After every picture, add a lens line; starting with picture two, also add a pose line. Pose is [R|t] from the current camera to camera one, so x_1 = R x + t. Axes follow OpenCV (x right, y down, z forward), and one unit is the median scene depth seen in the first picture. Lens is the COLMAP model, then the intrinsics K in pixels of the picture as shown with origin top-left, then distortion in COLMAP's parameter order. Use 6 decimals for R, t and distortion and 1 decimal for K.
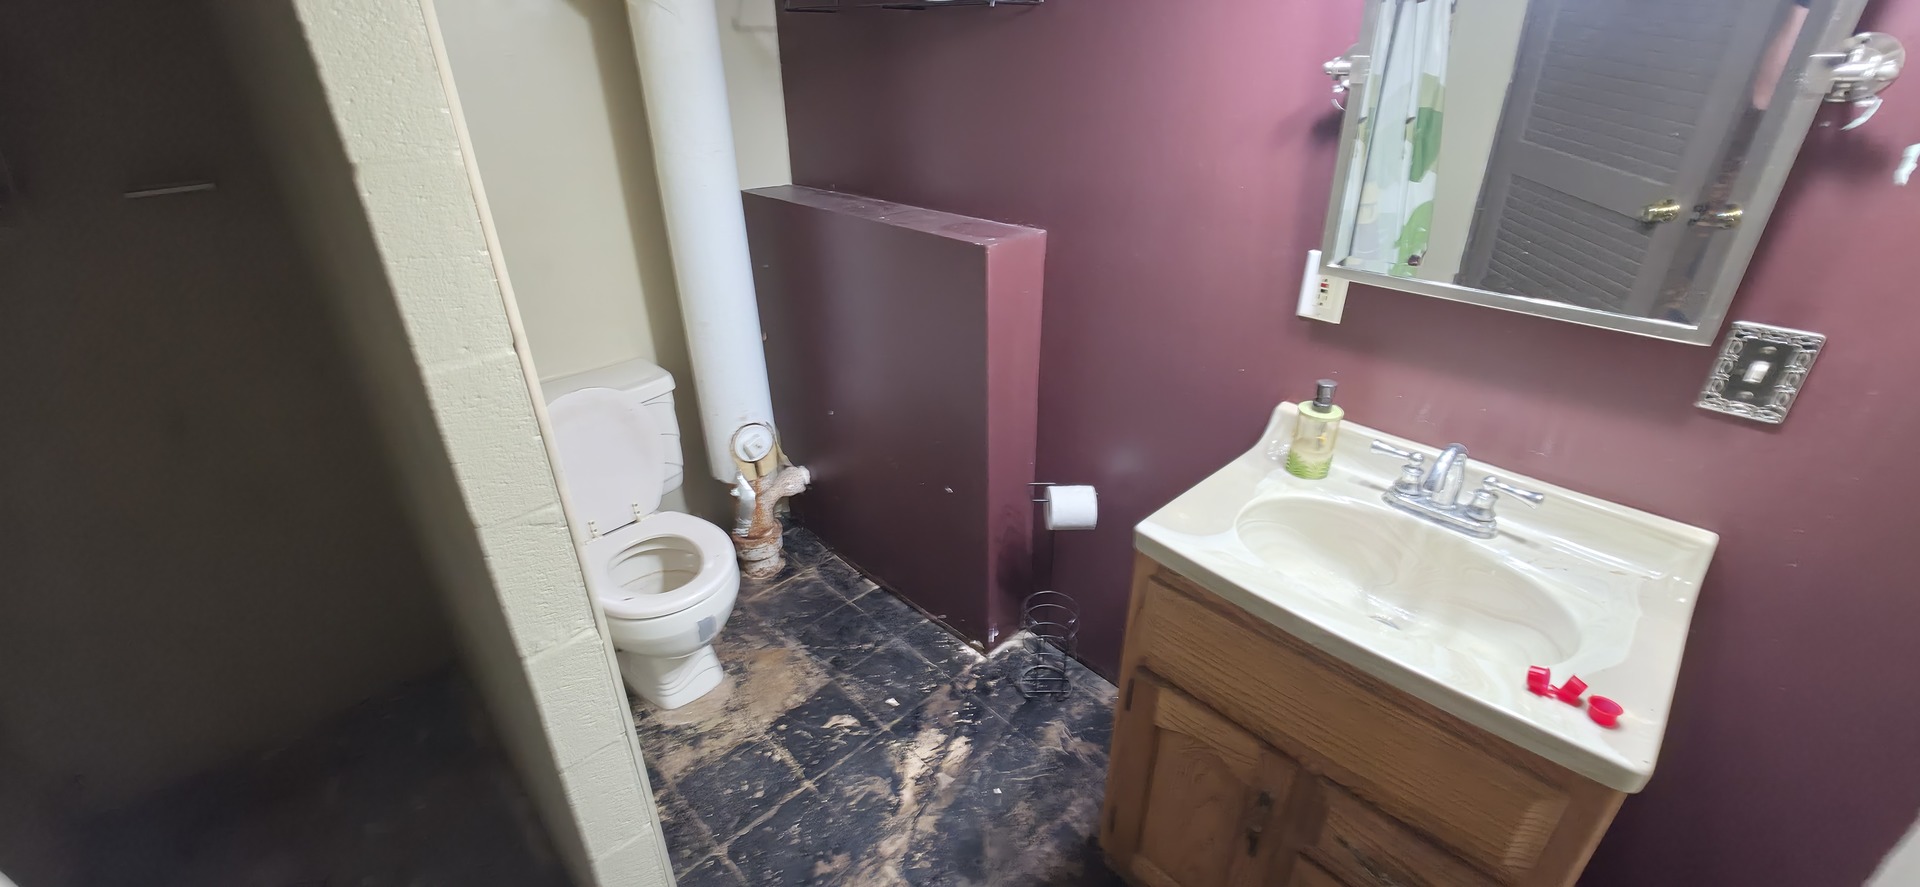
lens RADIAL K [[768.8, 0, 956.7], [0, 768.8, 431.1], [0, 0, 1]] dist [0.001885, -0.000194]
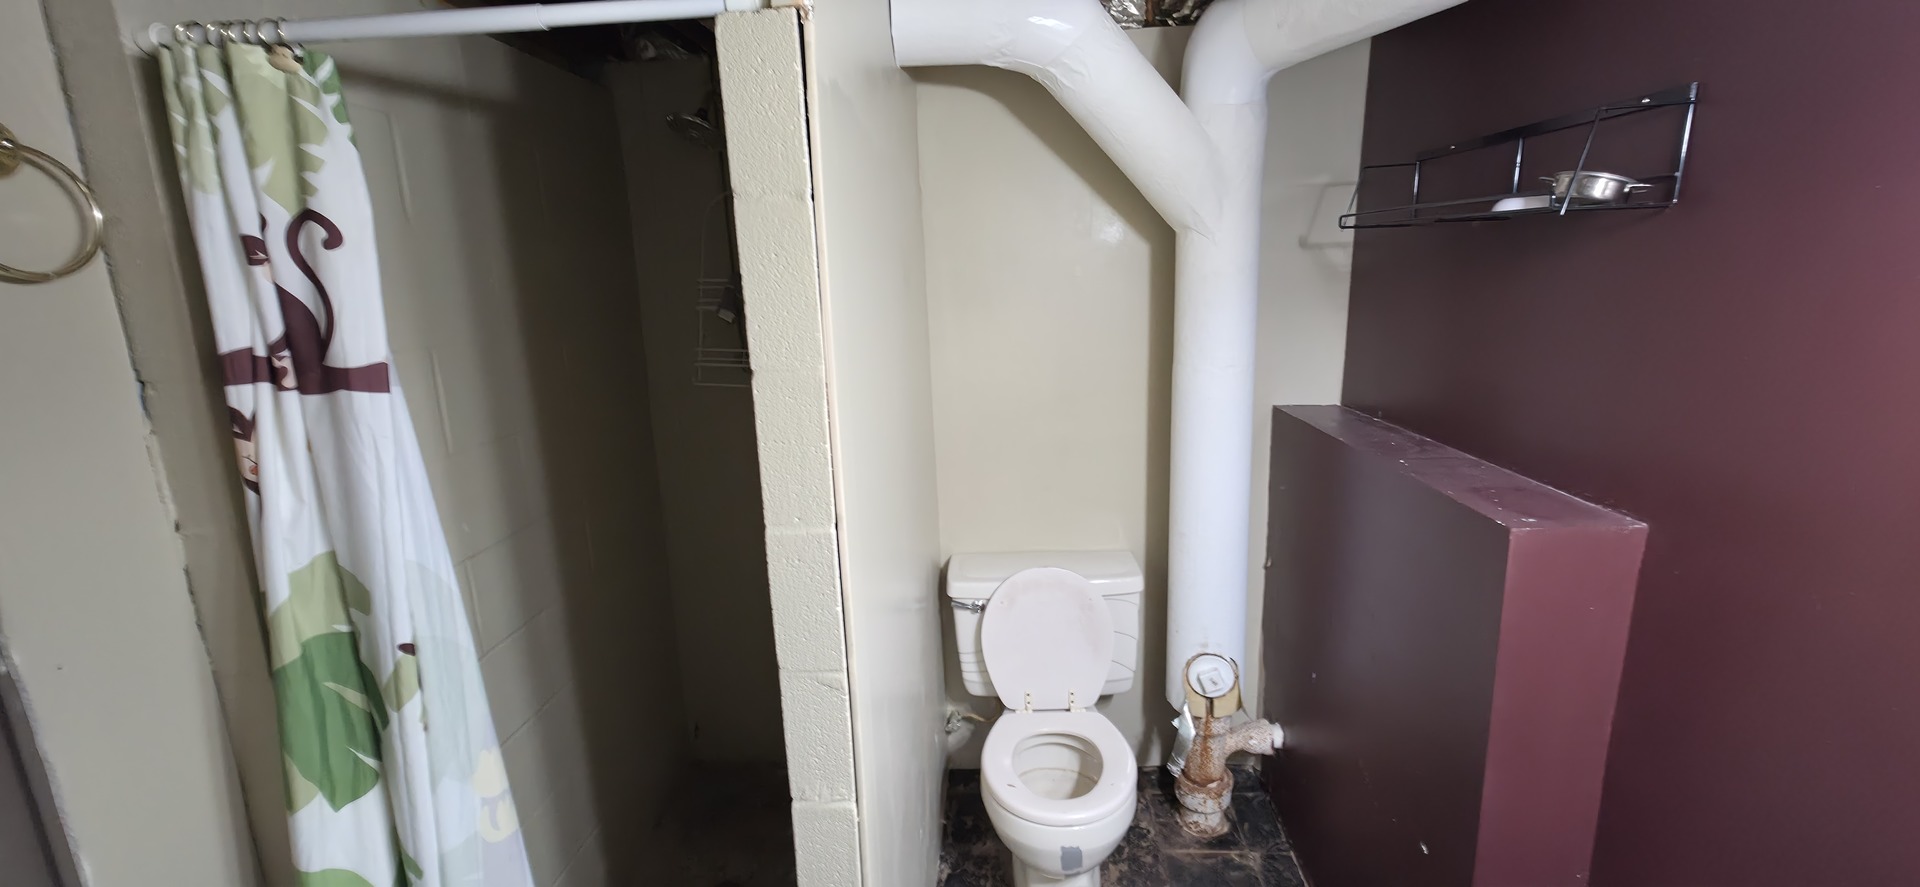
lens RADIAL K [[768.8, 0, 956.7], [0, 768.8, 431.1], [0, 0, 1]] dist [0.001885, -0.000194]
pose [[0.672994, 0.142362, -0.725818, 0.139333], [-0.307719, 0.946236, -0.099729, -0.072193], [0.672598, 0.290465, 0.680619, 0.117460]]
